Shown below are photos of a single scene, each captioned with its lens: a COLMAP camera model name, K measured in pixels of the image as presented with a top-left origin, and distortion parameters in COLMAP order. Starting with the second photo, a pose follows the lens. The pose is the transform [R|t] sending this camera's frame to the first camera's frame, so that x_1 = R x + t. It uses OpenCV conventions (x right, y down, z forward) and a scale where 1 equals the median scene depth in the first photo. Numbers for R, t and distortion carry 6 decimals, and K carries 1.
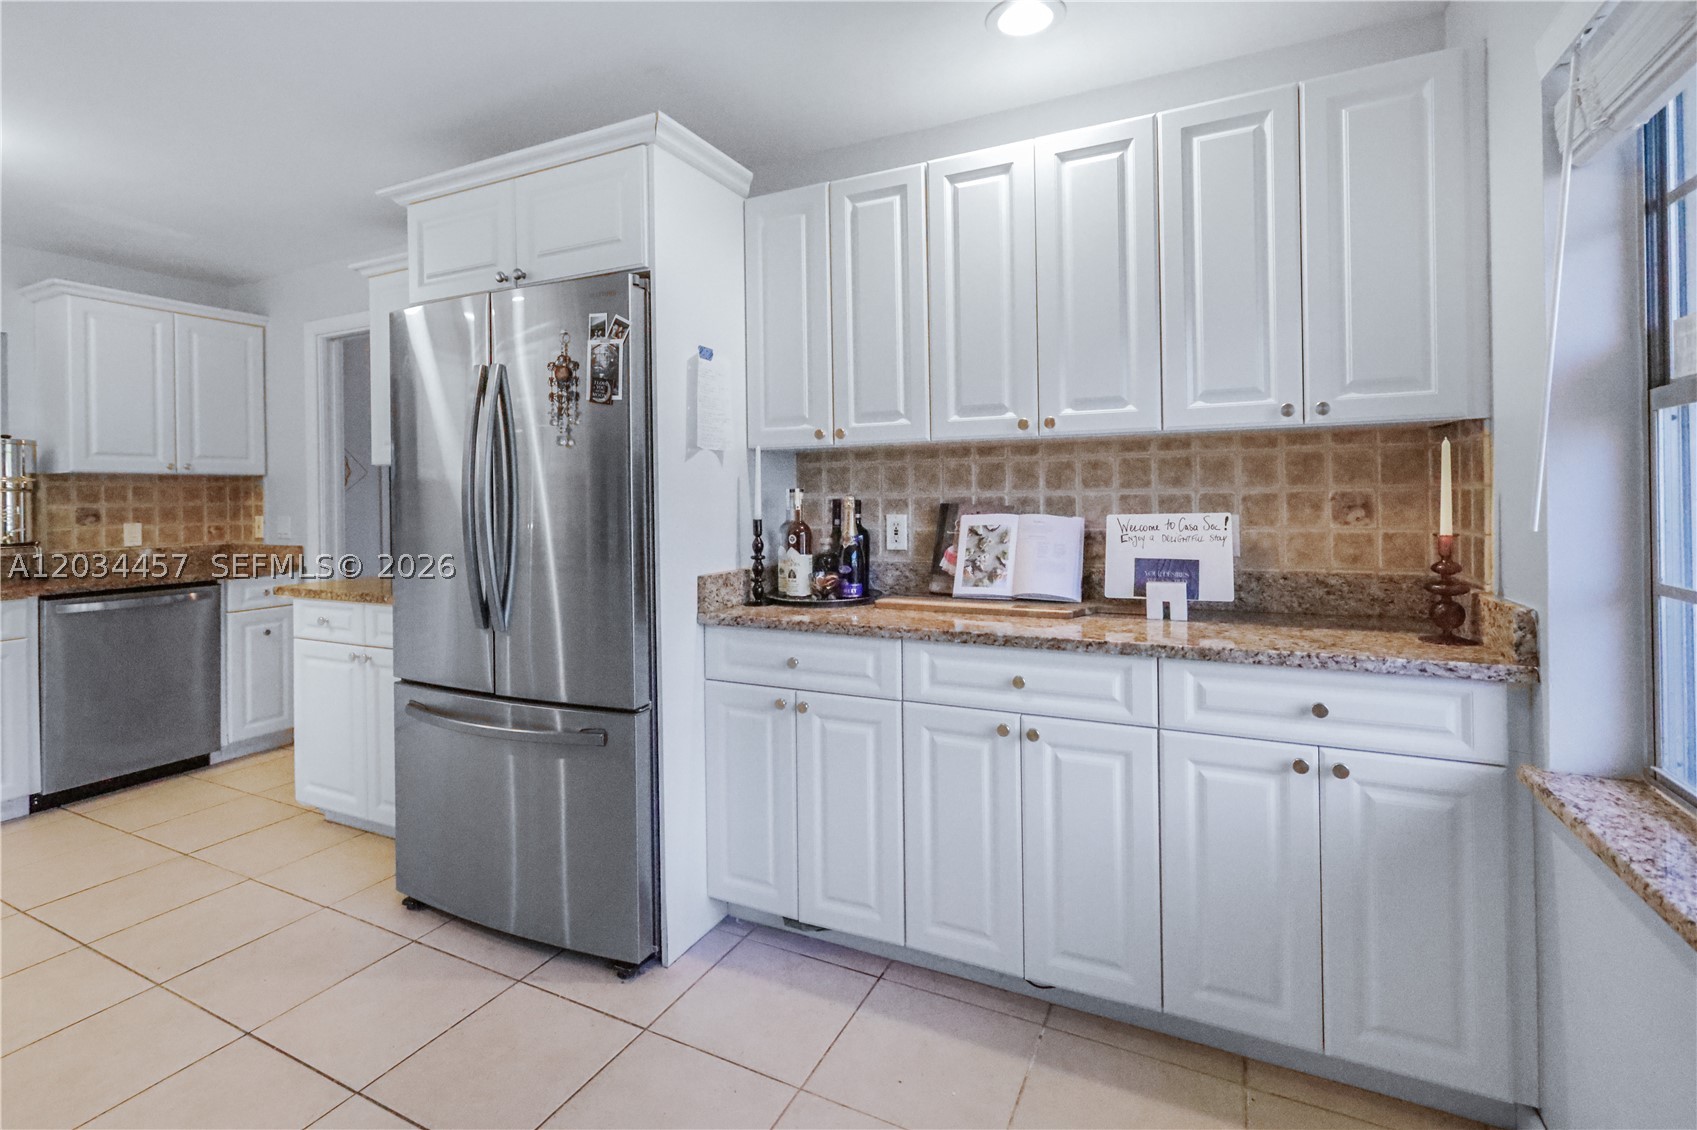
lens RADIAL K [[774.3, 0, 848.5], [0, 774.3, 499.7], [0, 0, 1]] dist [-0.003933, -0.000508]
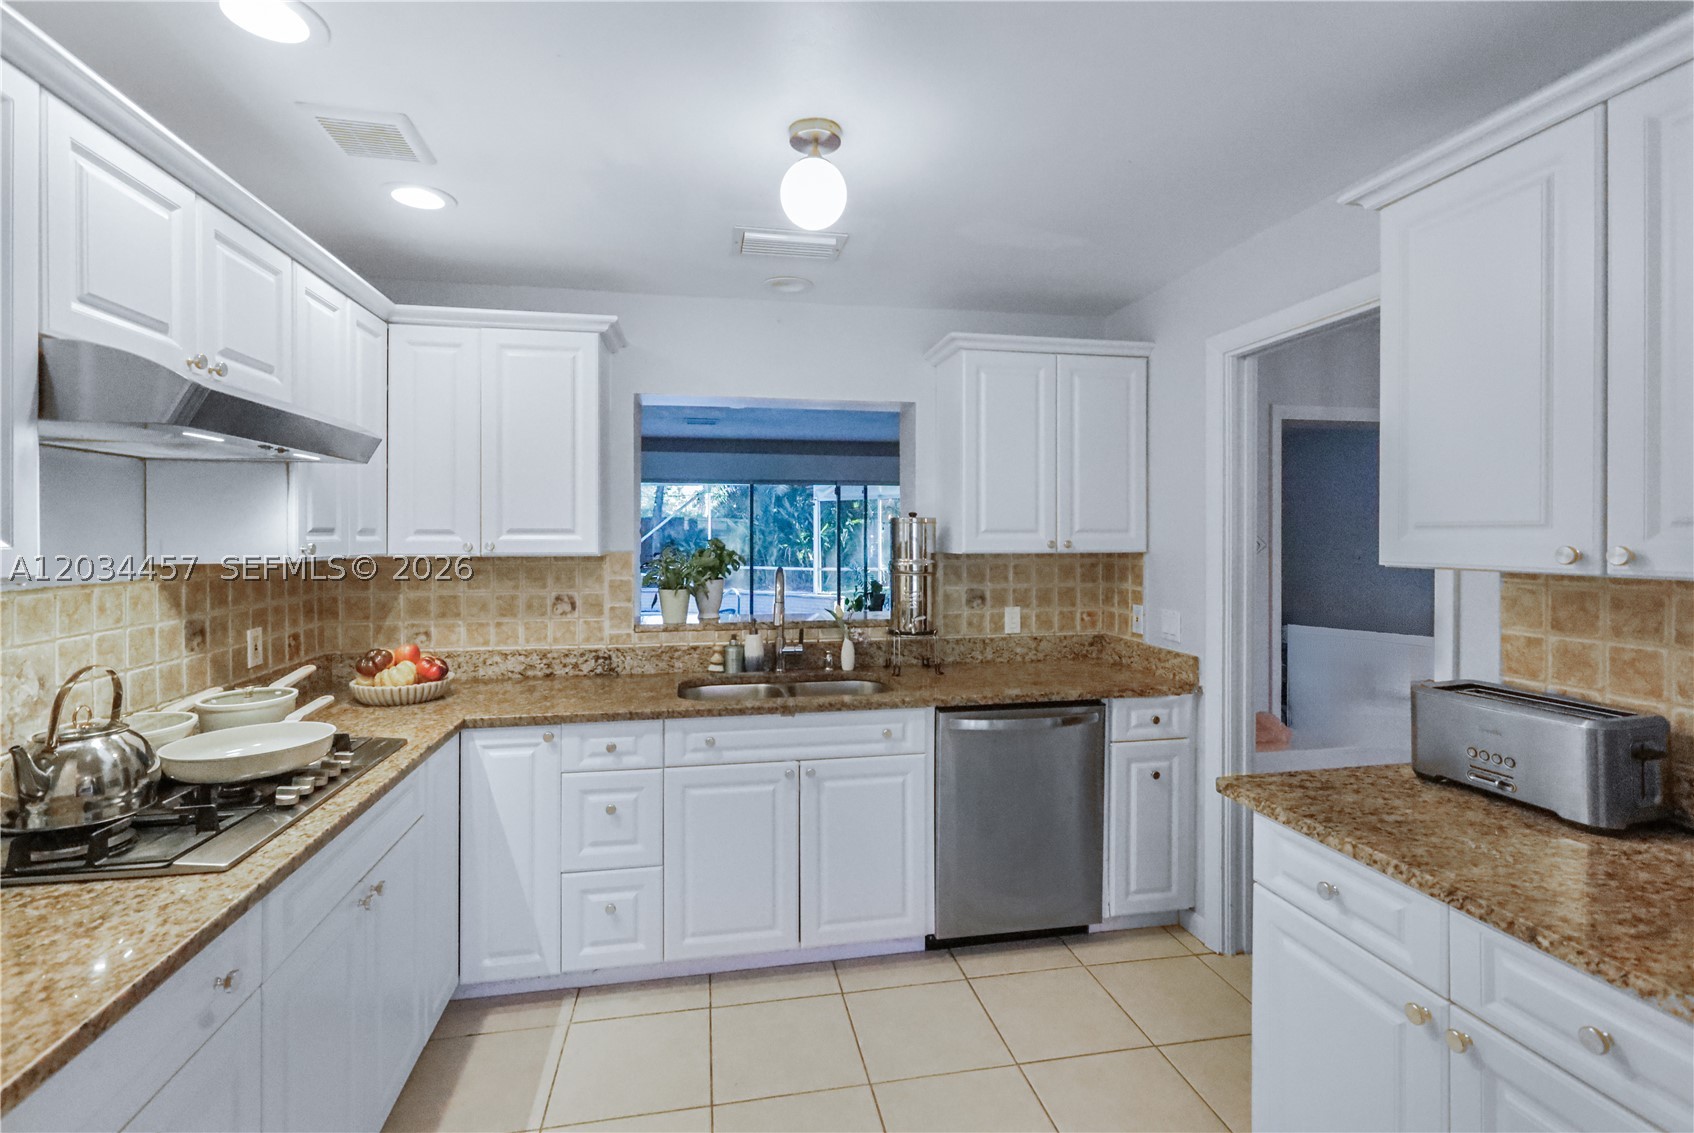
lens RADIAL K [[772.1, 0, 843.7], [0, 772.1, 541.0], [0, 0, 1]] dist [-0.002271, -0.000066]
pose [[0.596261, 0.018250, -0.802583, -0.353586], [-0.010162, 0.999833, 0.015187, -0.056319], [0.802727, -0.000900, 0.596347, 0.336822]]
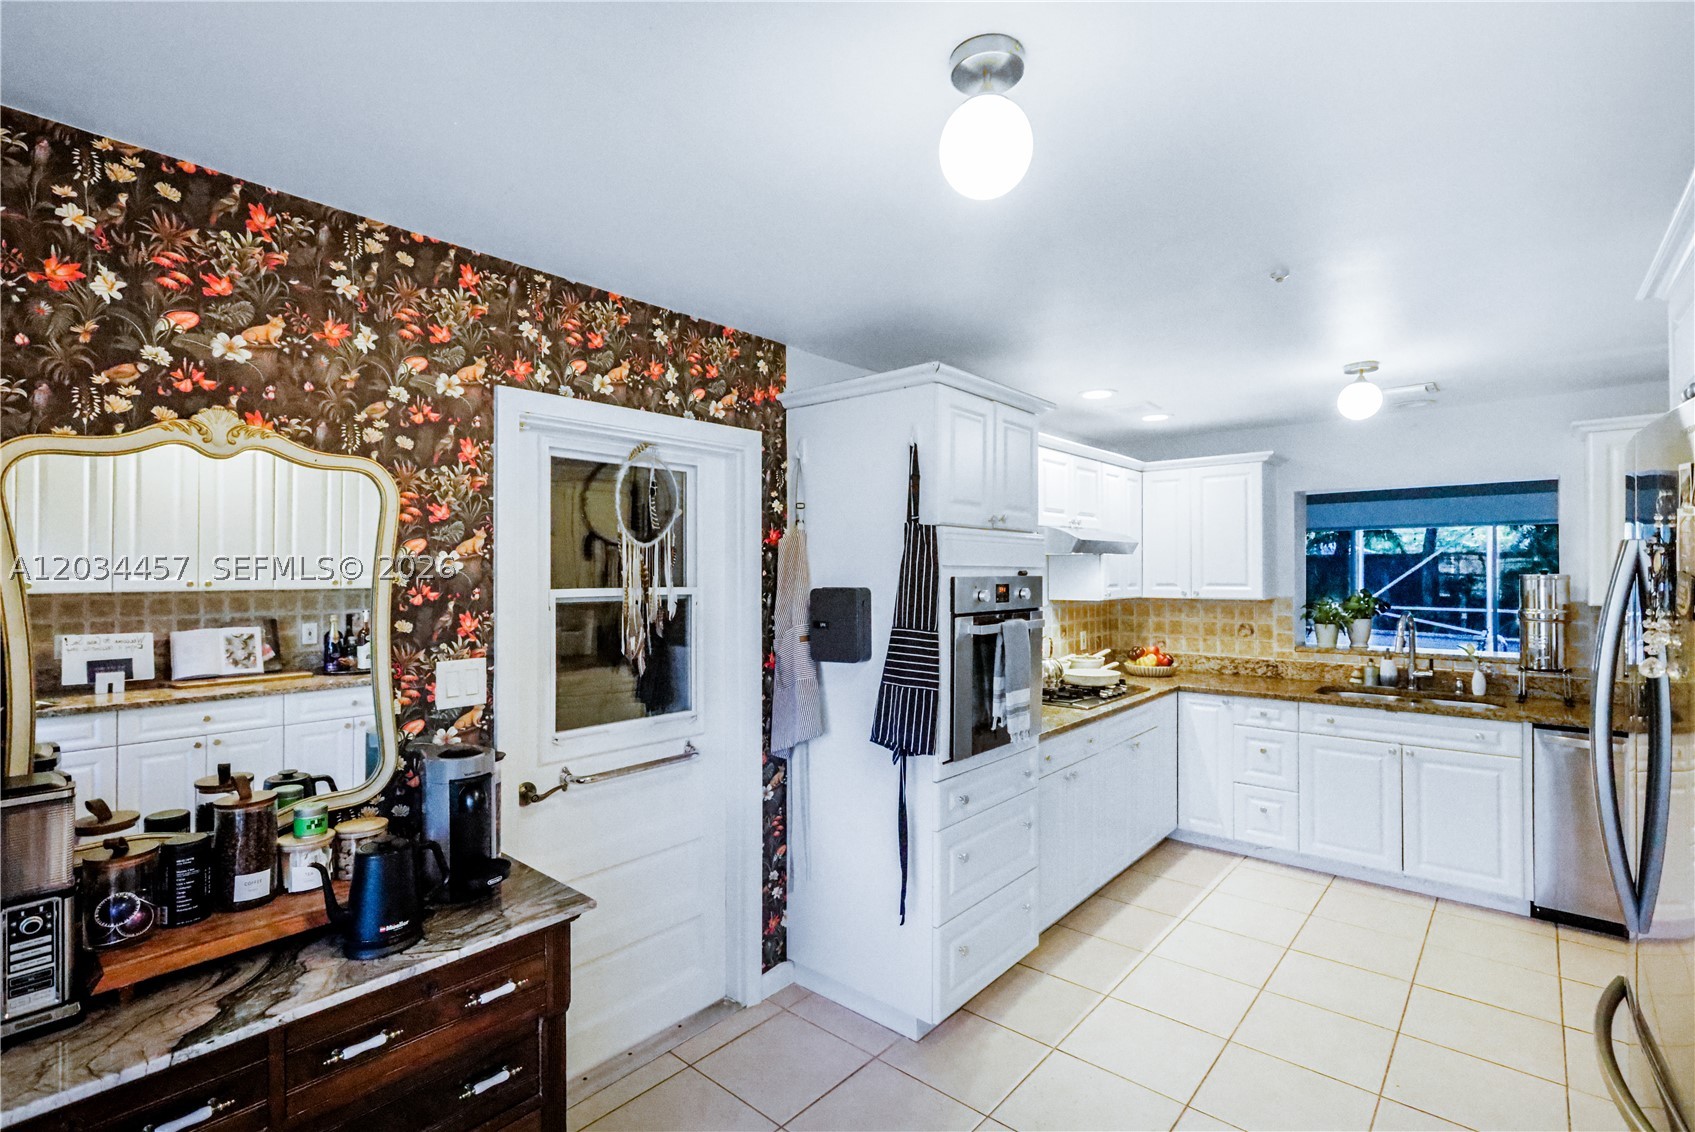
lens RADIAL K [[778.1, 0, 847.5], [0, 778.1, 566.0], [0, 0, 1]] dist [-0.000656, 0.000141]
pose [[-0.263189, 0.006036, -0.964725, 0.224272], [0.004108, 0.999978, 0.005136, -0.088922], [0.964735, -0.002611, -0.263209, 0.288272]]
